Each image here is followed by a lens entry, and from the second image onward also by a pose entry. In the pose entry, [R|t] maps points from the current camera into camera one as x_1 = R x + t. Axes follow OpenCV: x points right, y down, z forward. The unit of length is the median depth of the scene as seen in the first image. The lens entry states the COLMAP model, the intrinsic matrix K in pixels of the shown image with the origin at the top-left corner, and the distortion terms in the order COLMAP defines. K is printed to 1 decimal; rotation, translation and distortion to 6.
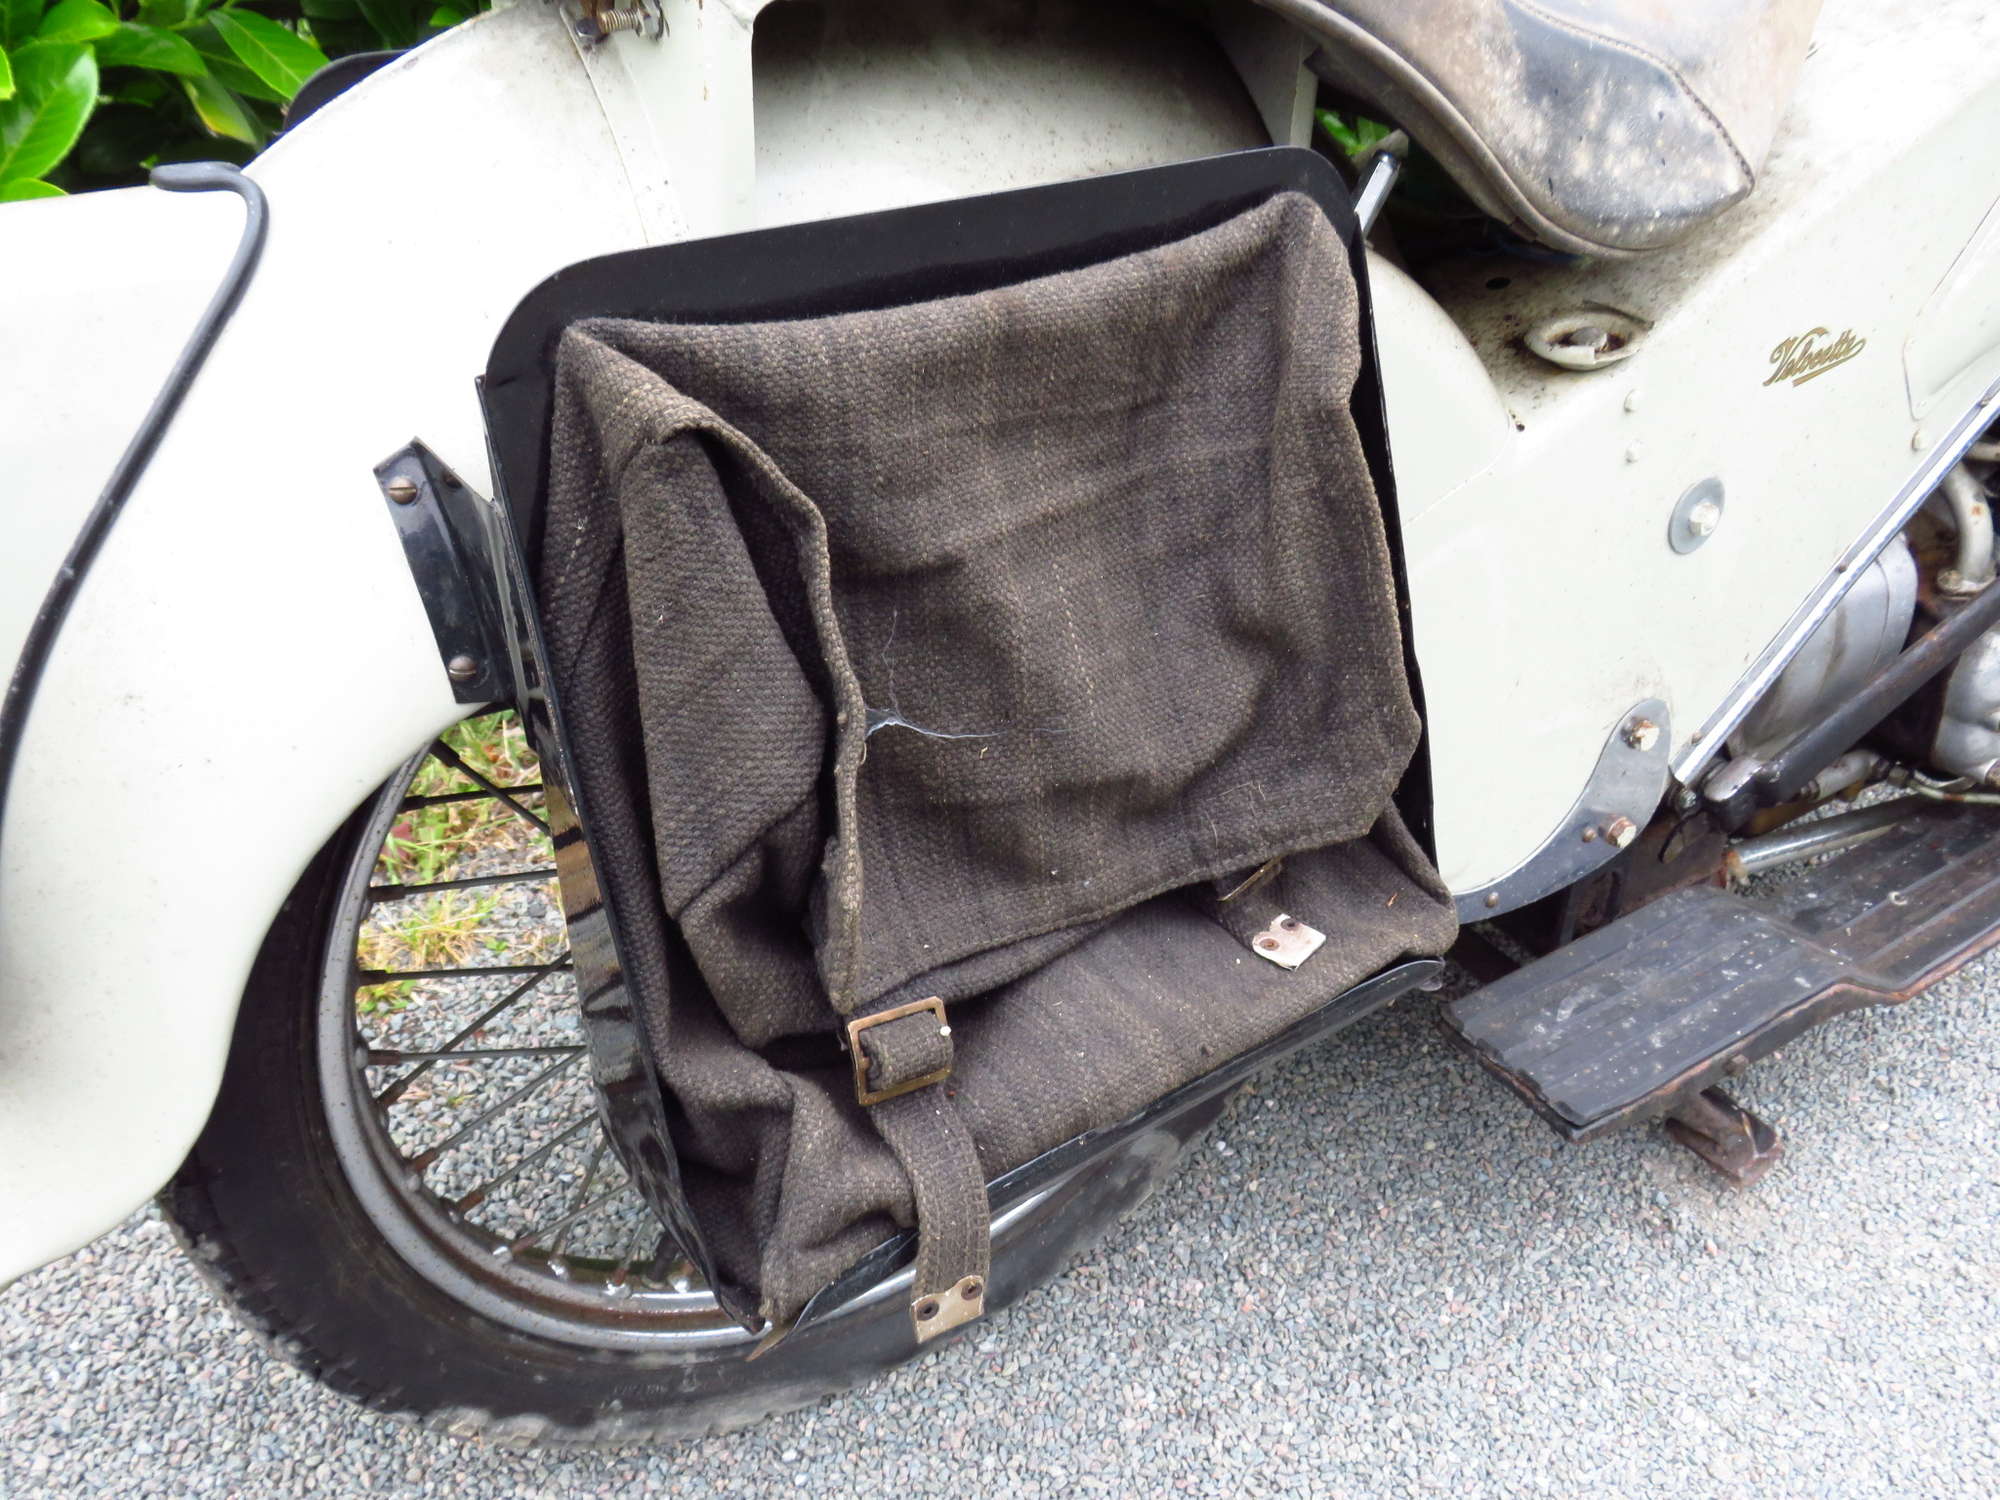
lens RADIAL K [[1728.4, 0, 999.0], [0, 1728.4, 752.8], [0, 0, 1]] dist [-0.036122, 0.013775]
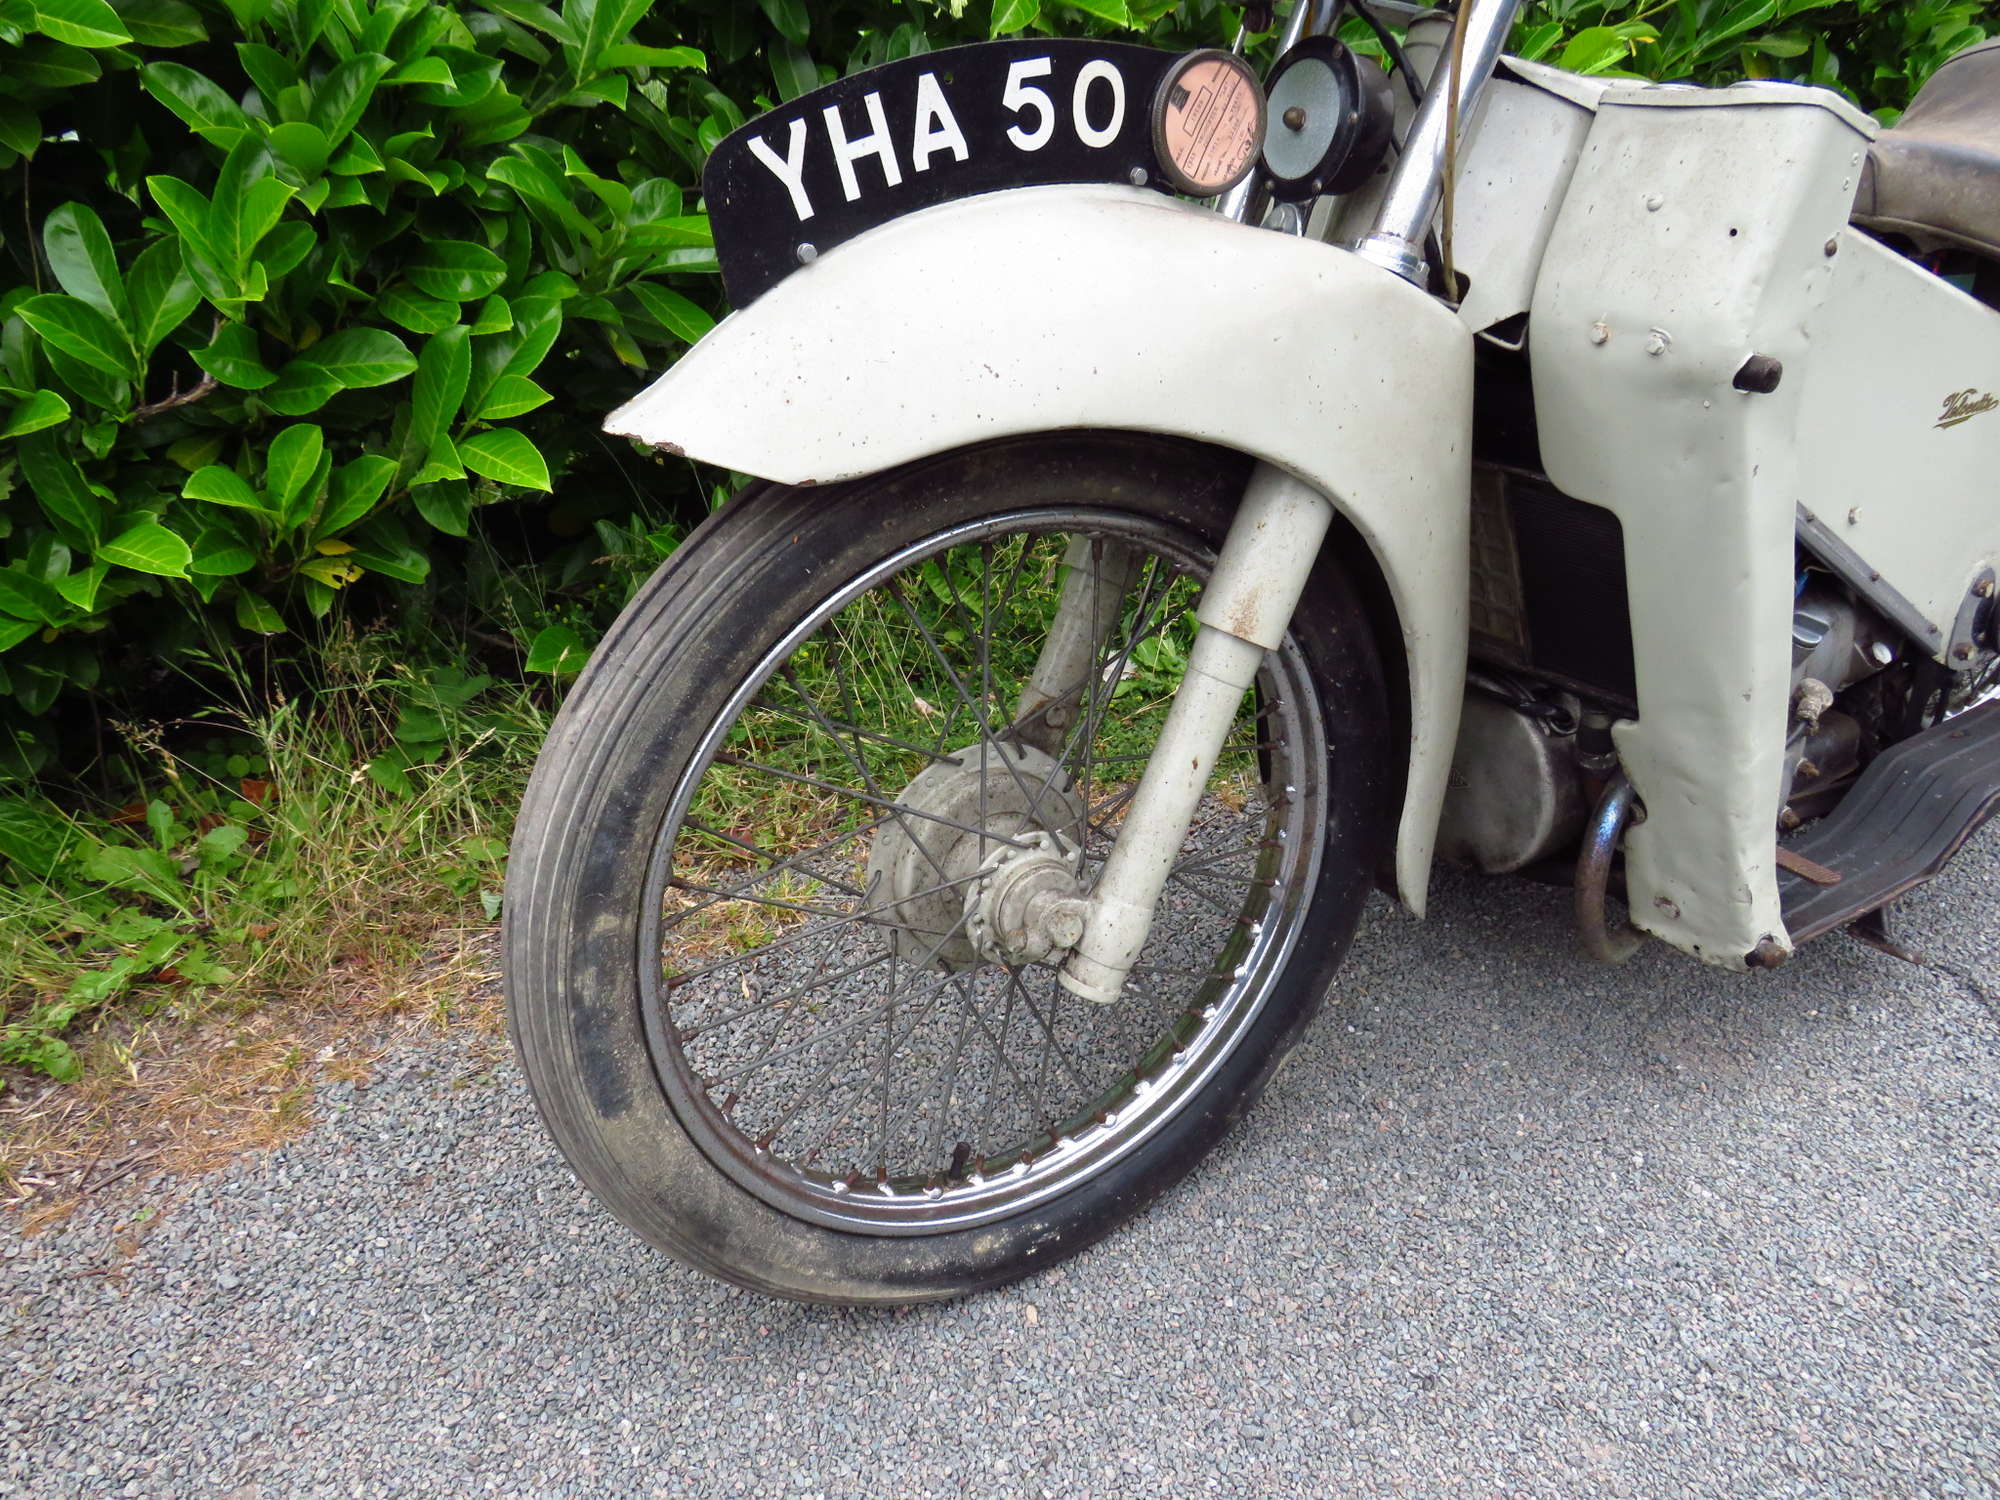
lens RADIAL K [[1447.5, 0, 1005.1], [0, 1447.5, 750.0], [0, 0, 1]] dist [-0.033084, 0.013986]
pose [[0.999706, -0.021779, -0.010680, -0.155381], [0.020574, 0.994546, -0.102252, 0.128282], [0.012849, 0.102002, 0.994701, -0.240889]]
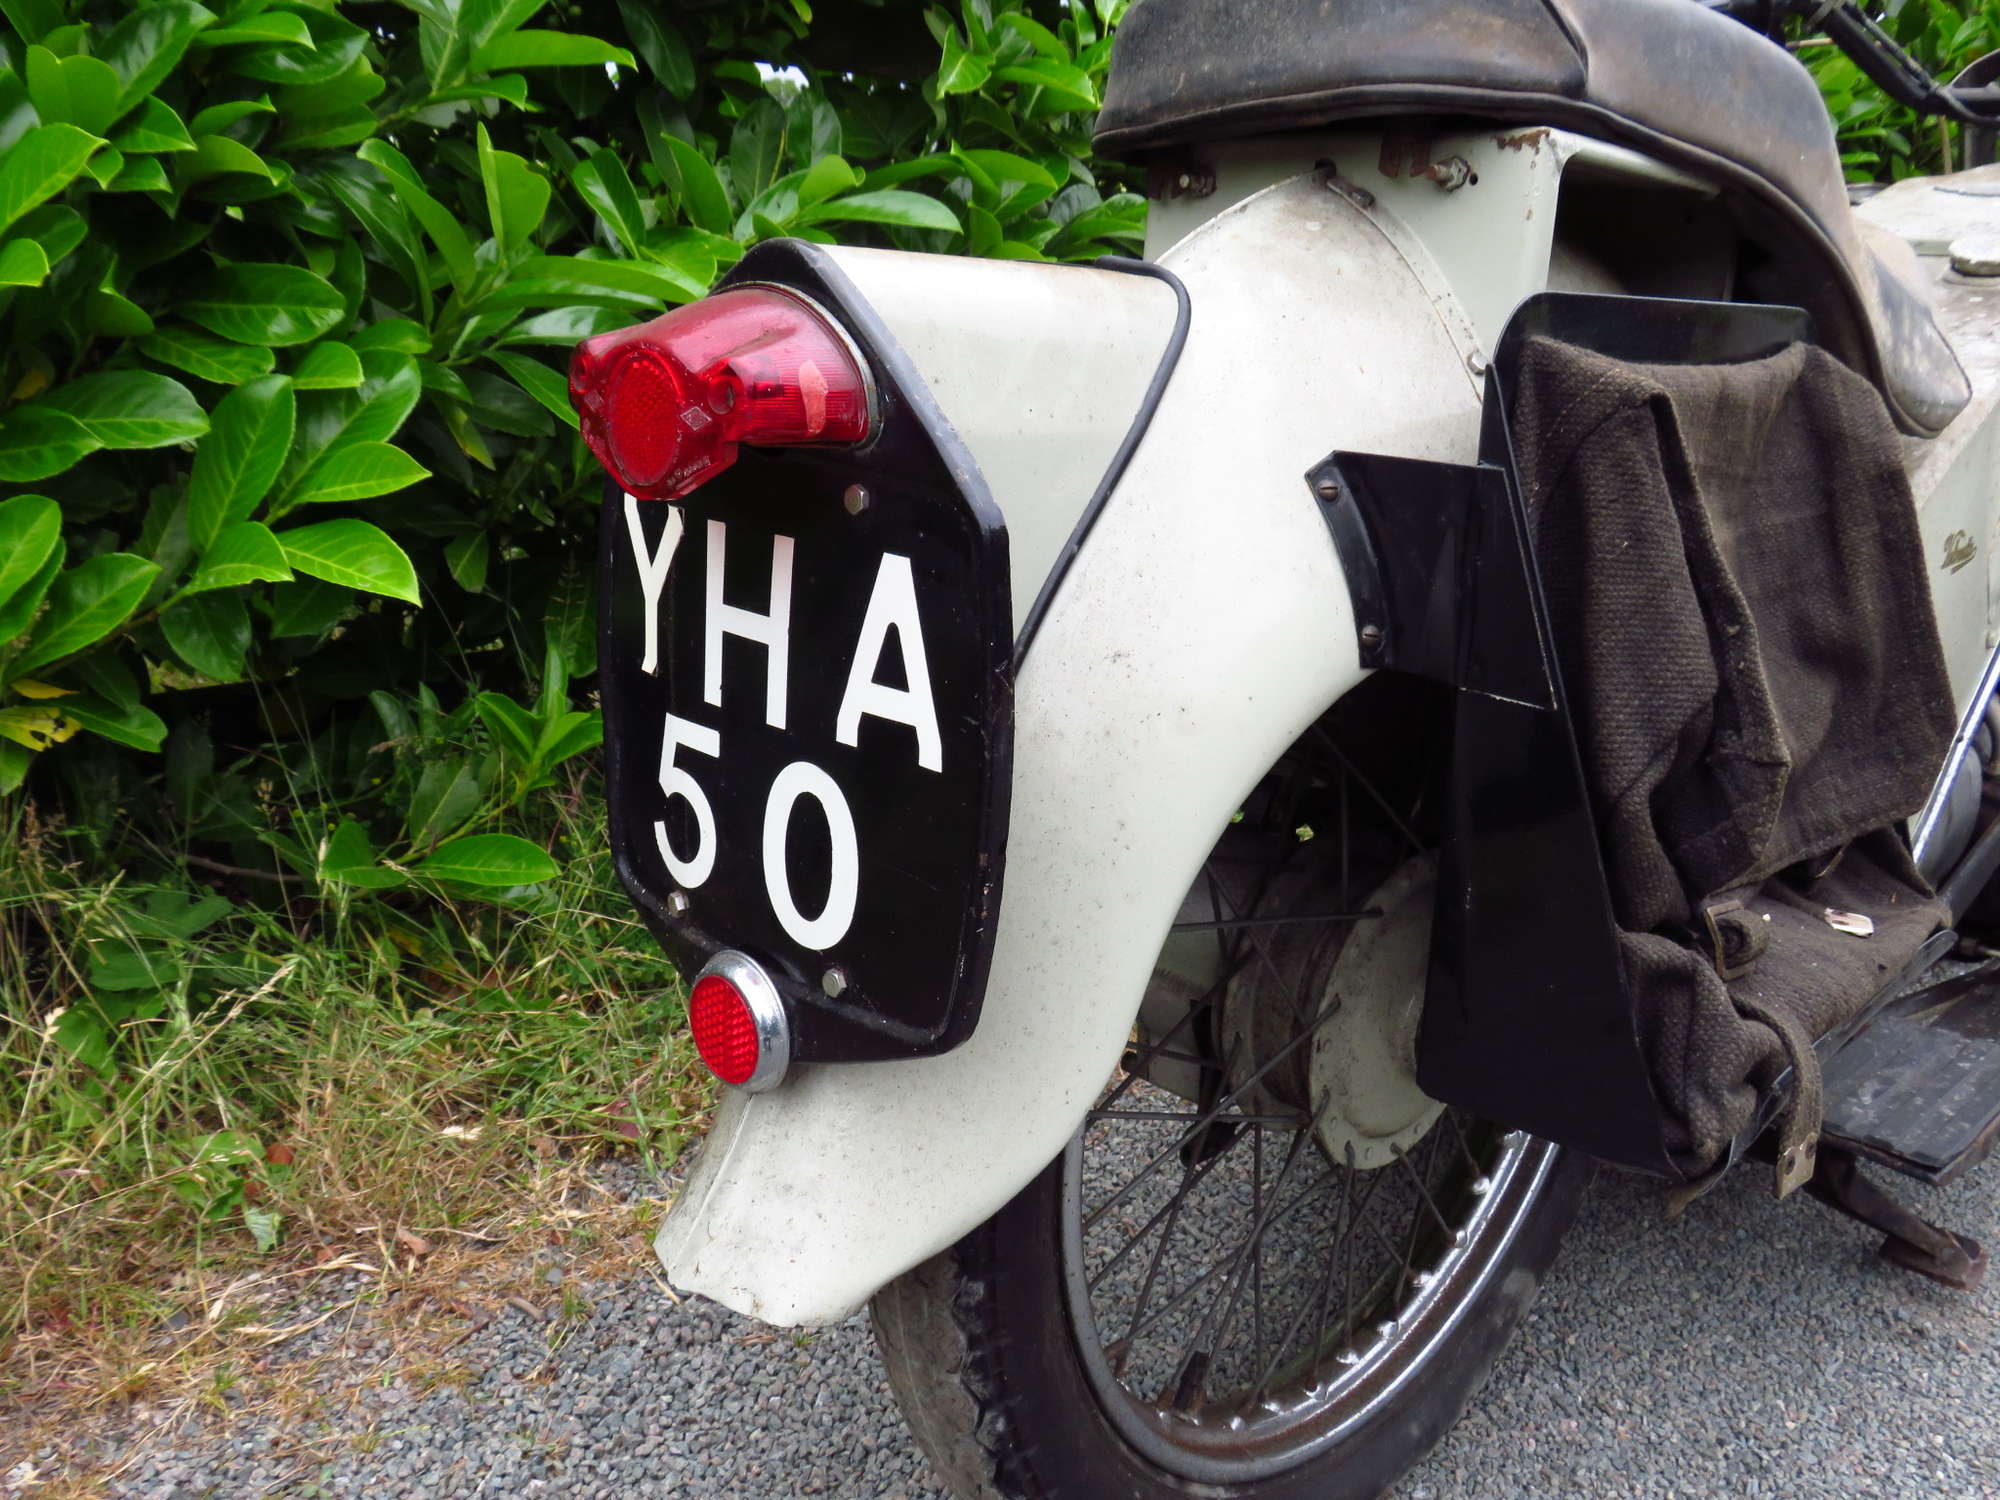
lens RADIAL K [[1728.4, 0, 1013.8], [0, 1728.4, 746.5], [0, 0, 1]] dist [-0.036122, 0.013775]
pose [[0.975020, -0.025375, 0.220663, -0.454055], [0.090281, 0.952964, -0.289326, 0.194493], [-0.202943, 0.302020, 0.931449, -0.032039]]
